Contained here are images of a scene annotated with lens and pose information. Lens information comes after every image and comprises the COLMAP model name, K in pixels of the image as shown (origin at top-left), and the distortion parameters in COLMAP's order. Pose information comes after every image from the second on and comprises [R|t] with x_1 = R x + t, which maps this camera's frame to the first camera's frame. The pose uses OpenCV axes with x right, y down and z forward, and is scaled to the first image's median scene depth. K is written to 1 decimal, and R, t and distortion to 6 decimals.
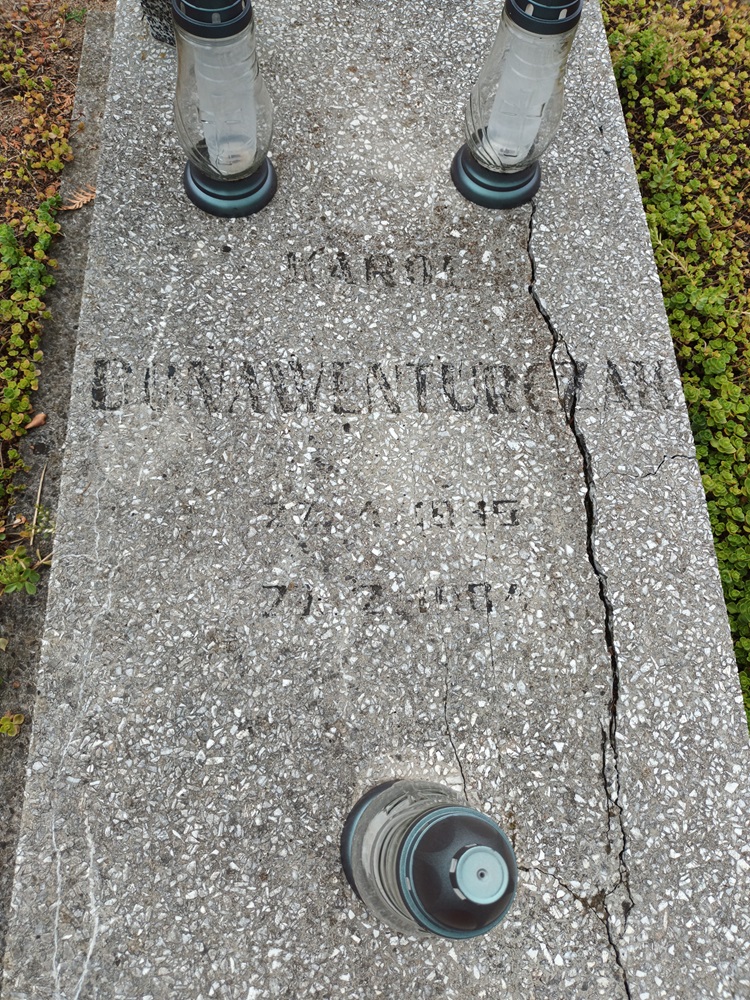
lens RADIAL K [[782.6, 0, 375.0], [0, 782.6, 500.0], [0, 0, 1]] dist [0.063364, -0.124945]
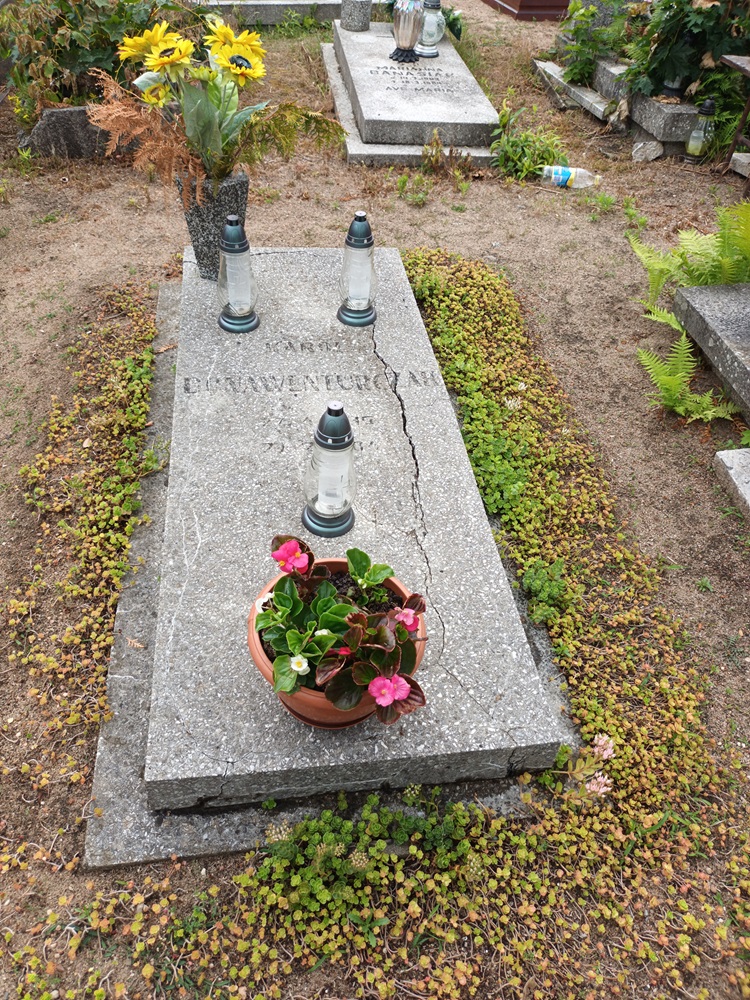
lens RADIAL K [[782.6, 0, 375.0], [0, 782.6, 500.0], [0, 0, 1]] dist [0.063364, -0.124945]
pose [[0.995089, -0.076766, 0.062481, 0.027172], [0.095256, 0.914244, -0.393808, 1.080713], [-0.026892, 0.397826, 0.917067, -0.957806]]
